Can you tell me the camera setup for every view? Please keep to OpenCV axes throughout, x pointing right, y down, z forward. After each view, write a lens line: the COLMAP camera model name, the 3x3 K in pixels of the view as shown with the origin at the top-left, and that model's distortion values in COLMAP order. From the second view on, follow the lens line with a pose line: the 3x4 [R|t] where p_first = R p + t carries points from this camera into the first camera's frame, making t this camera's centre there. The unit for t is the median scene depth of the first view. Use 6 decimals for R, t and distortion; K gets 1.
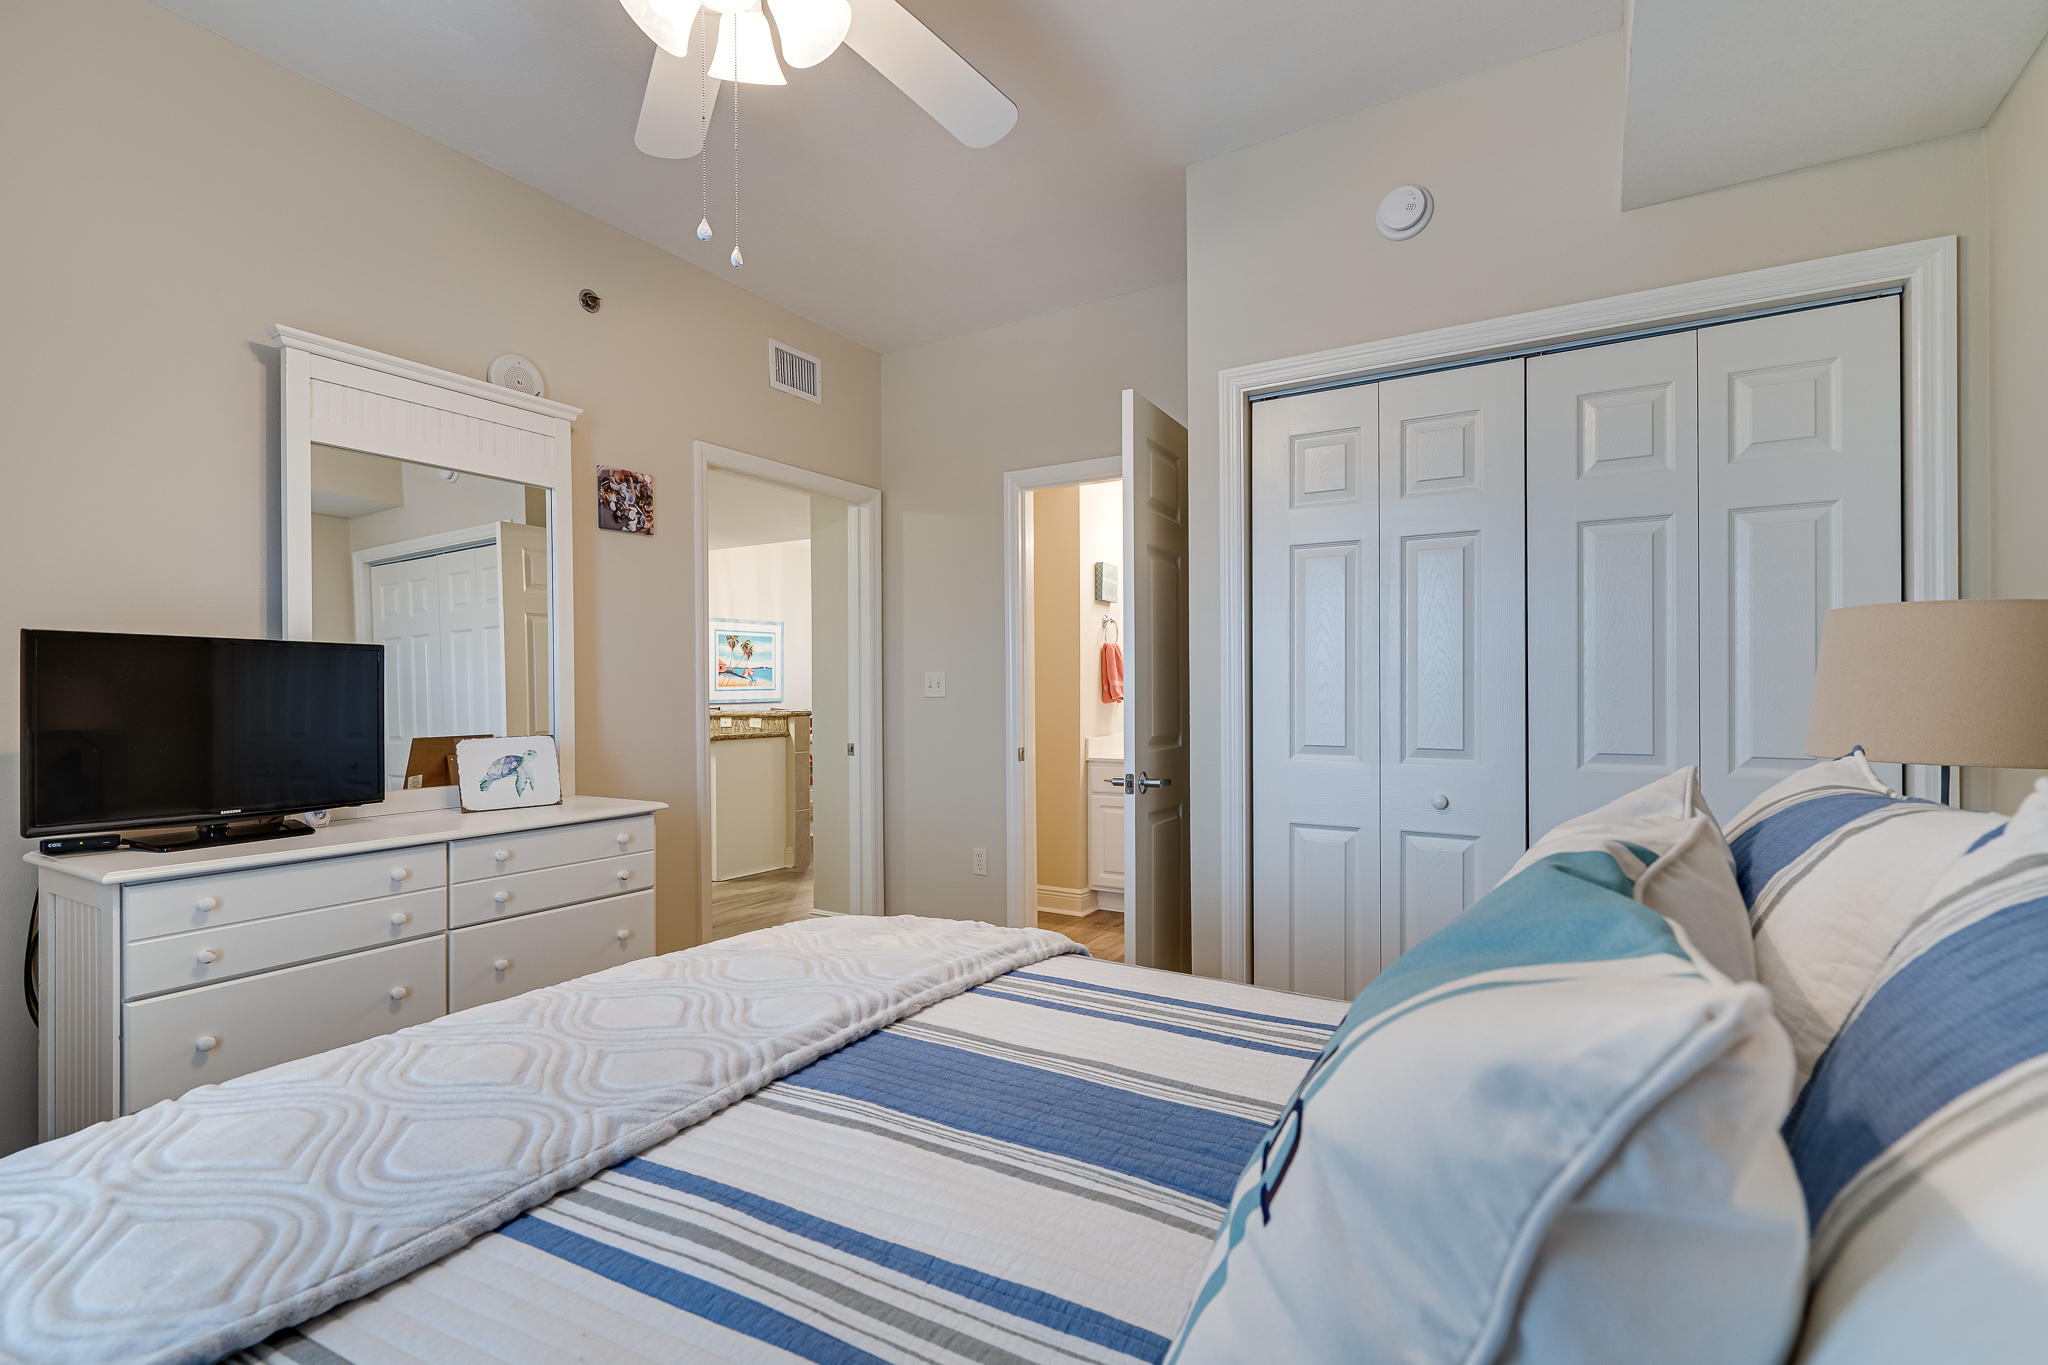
lens RADIAL K [[1006.2, 0, 1017.5], [0, 1006.2, 687.3], [0, 0, 1]] dist [0.002013, 0.000962]
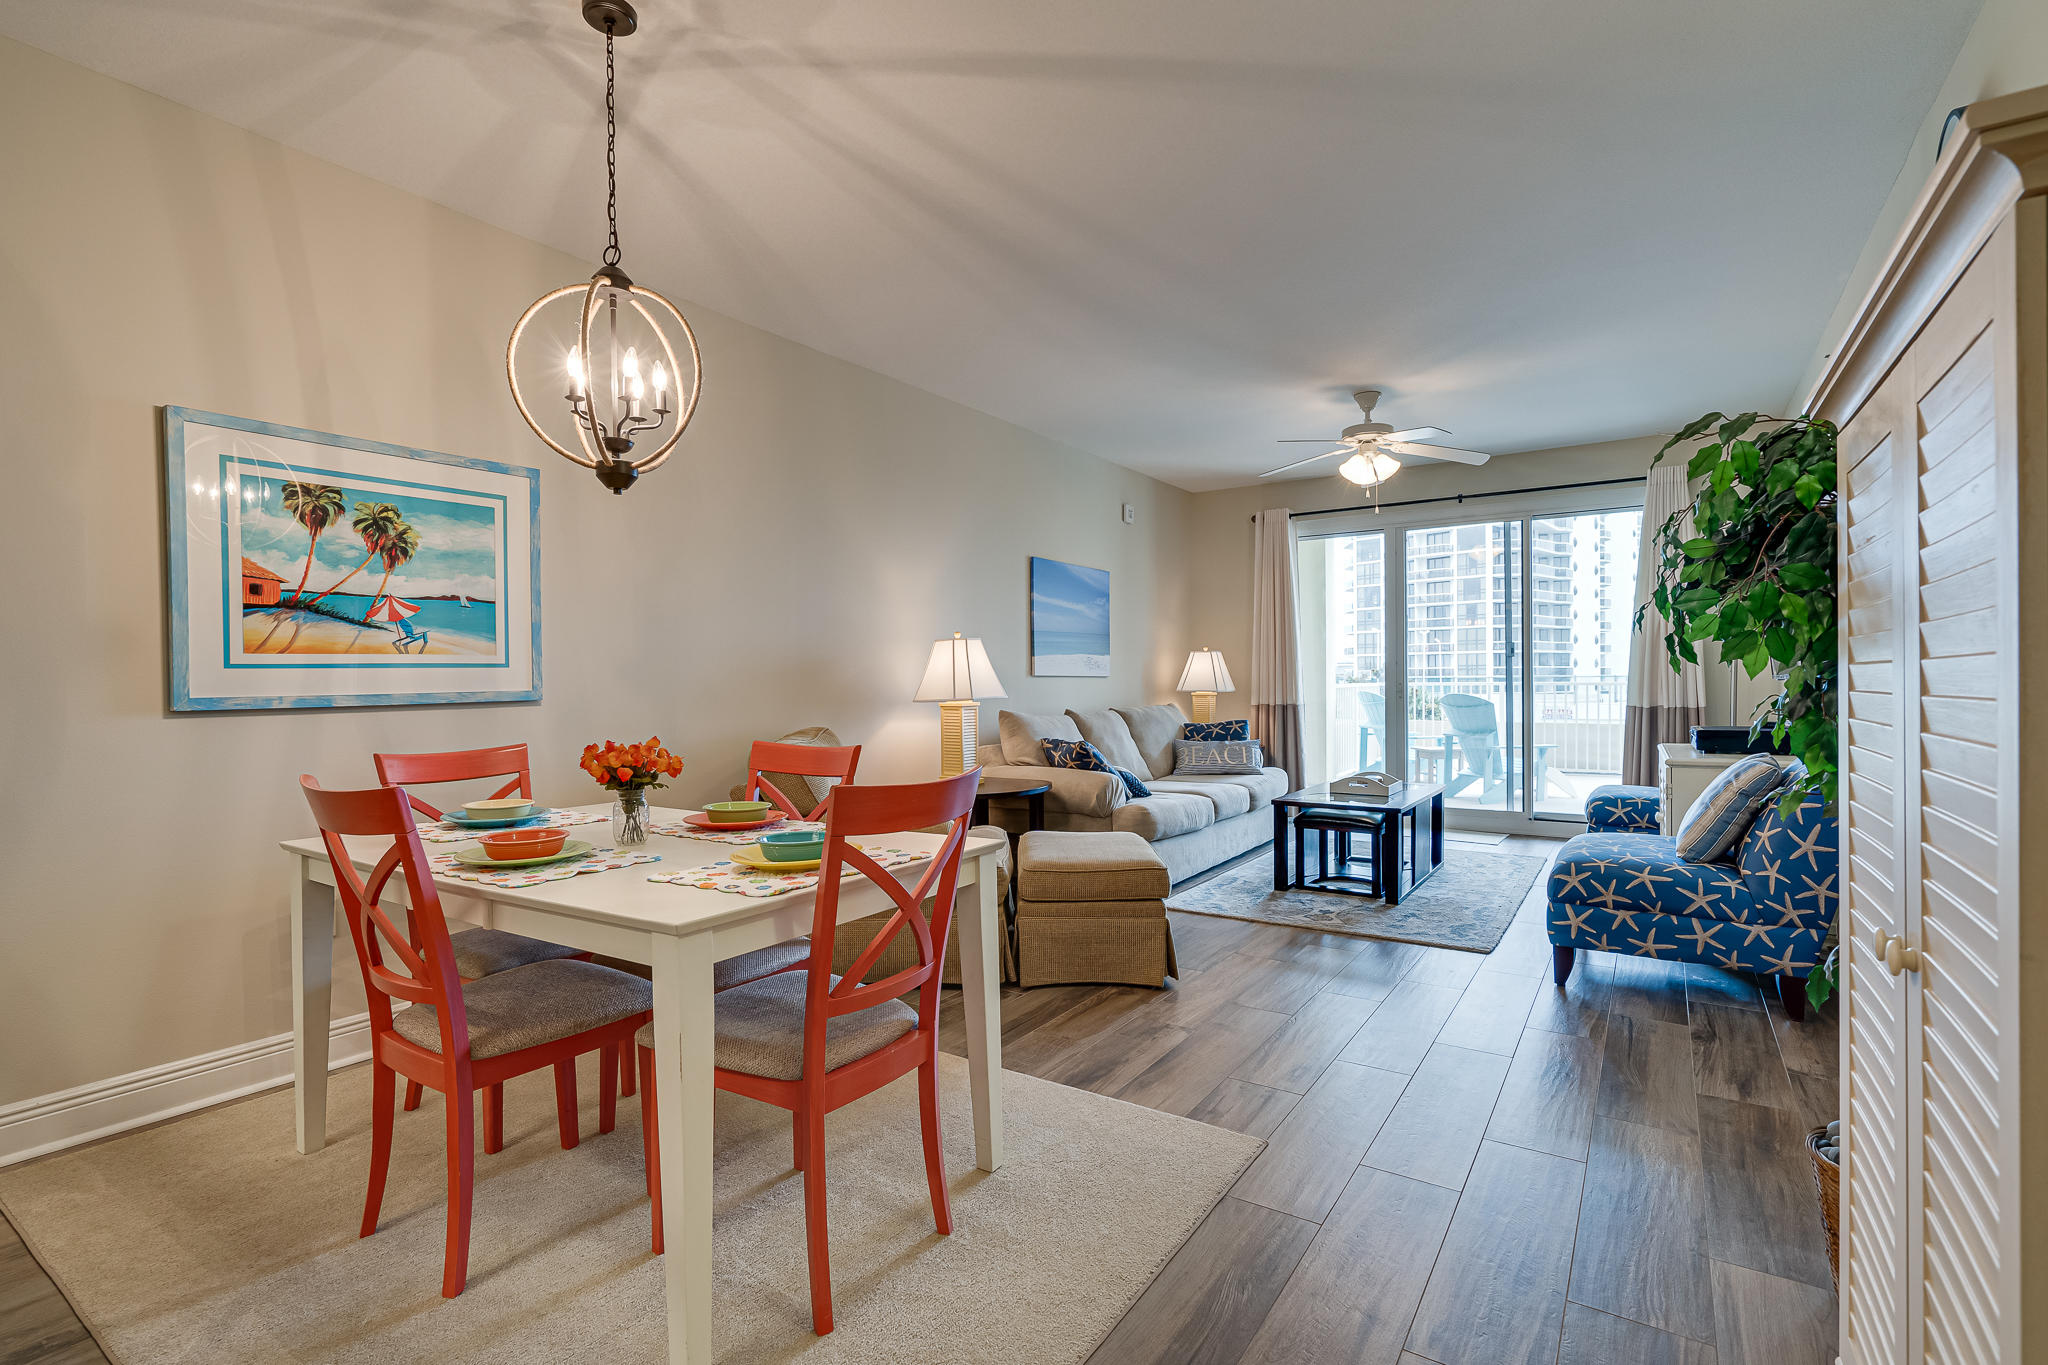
lens RADIAL K [[950.8, 0, 1015.5], [0, 950.8, 687.1], [0, 0, 1]] dist [0.001537, 0.000403]
pose [[0.999483, -0.006075, -0.031571, -0.062898], [0.006329, 0.999948, 0.007947, 0.008258], [0.031521, -0.008143, 0.999470, 0.712409]]
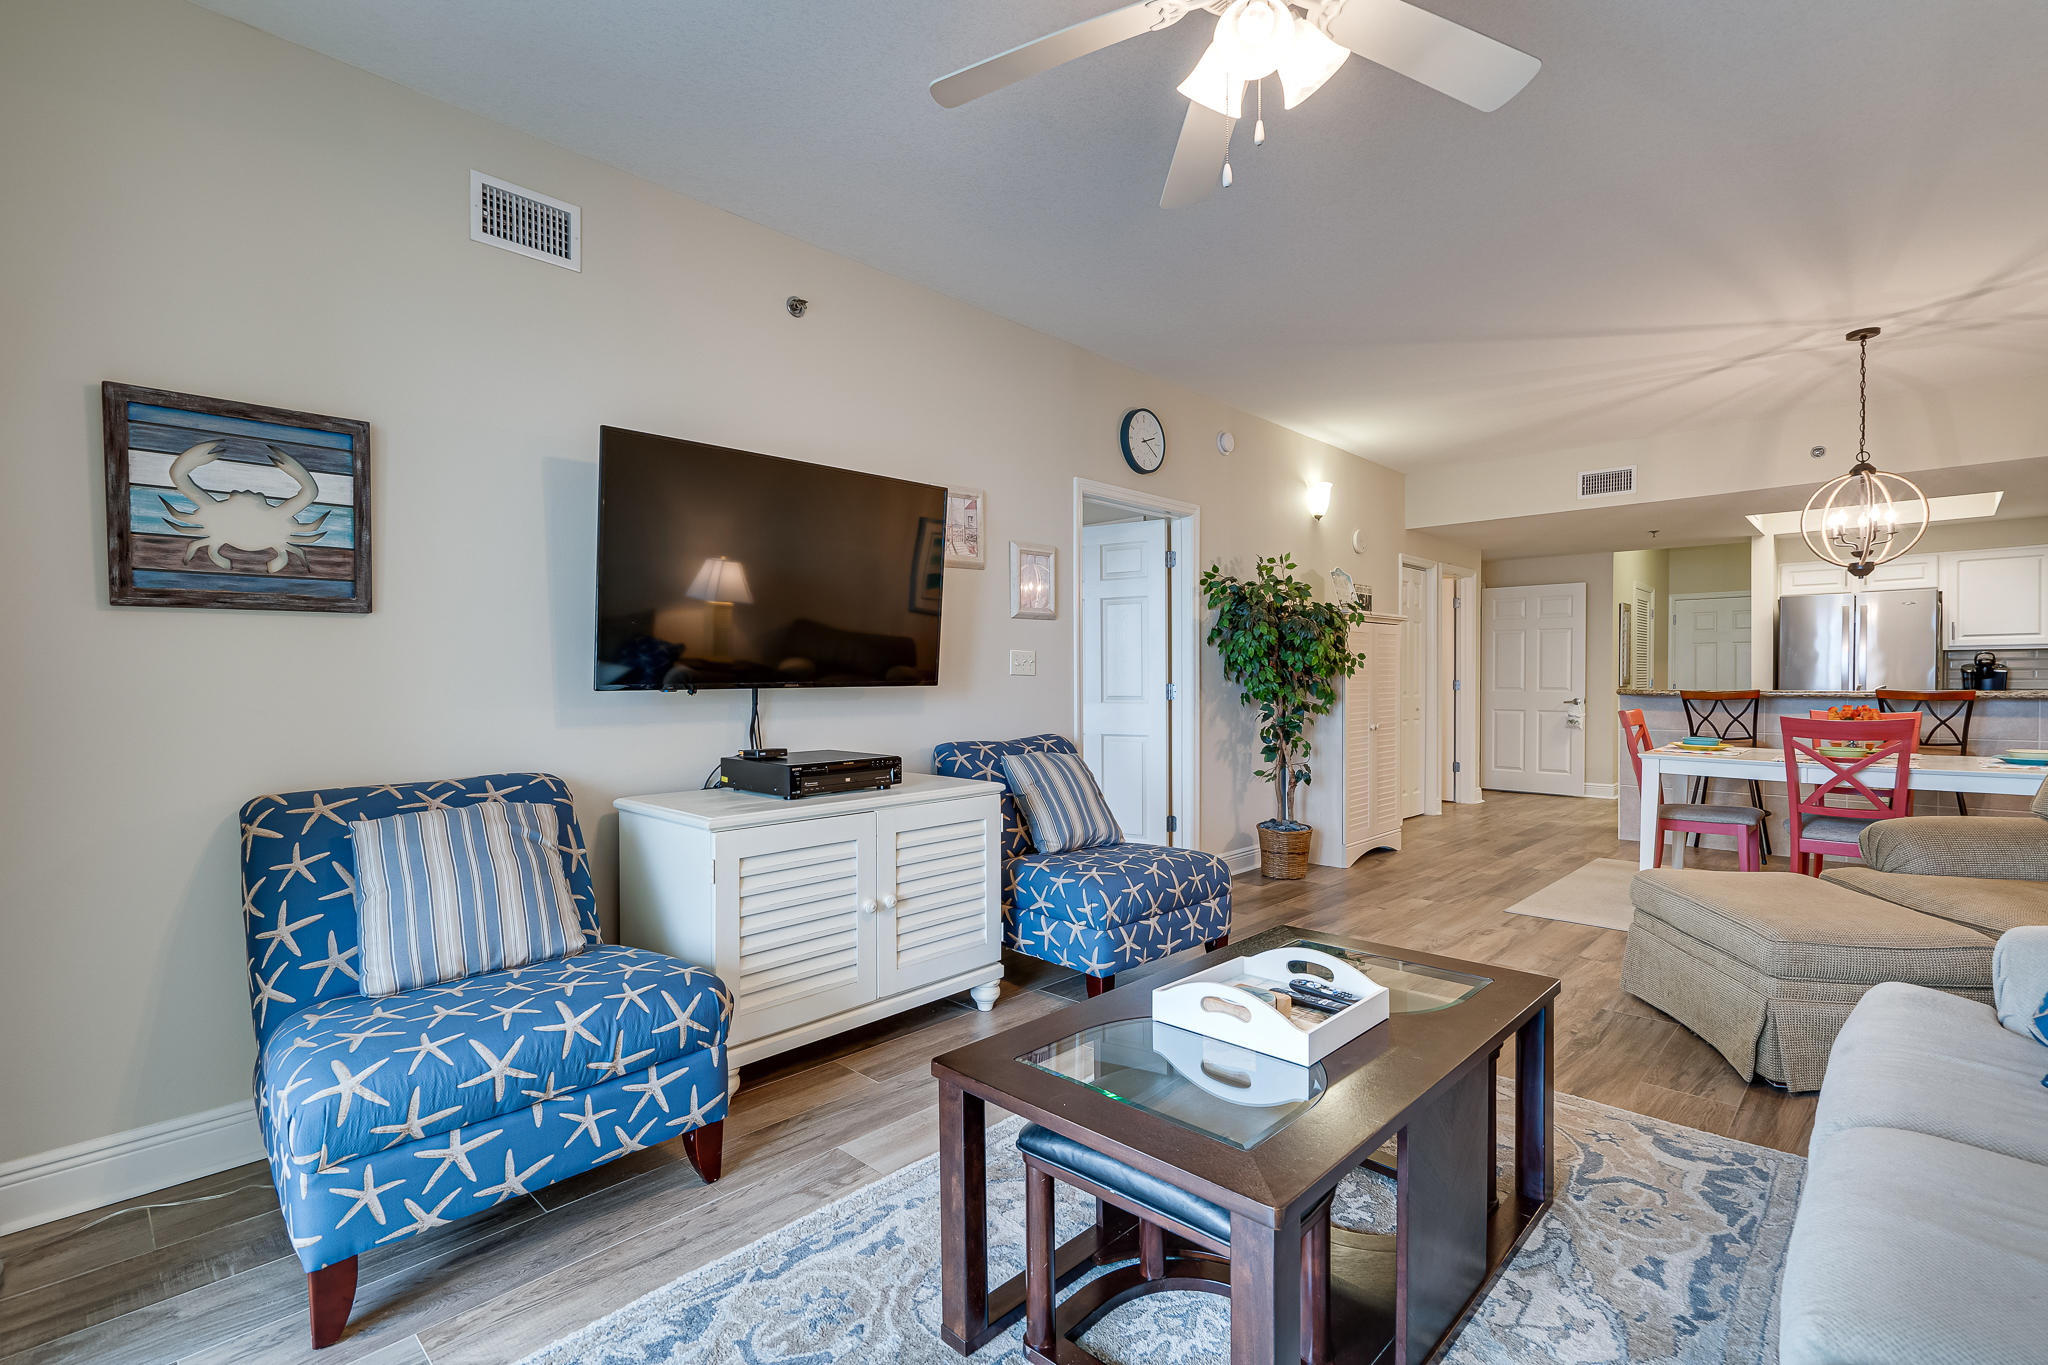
lens RADIAL K [[943.4, 0, 996.8], [0, 943.4, 689.7], [0, 0, 1]] dist [-0.009735, 0.007095]
pose [[-0.976089, 0.003844, 0.217337, 0.132841], [0.006519, 0.999912, 0.011595, 0.007421], [-0.217273, 0.012735, -0.976028, 1.451432]]
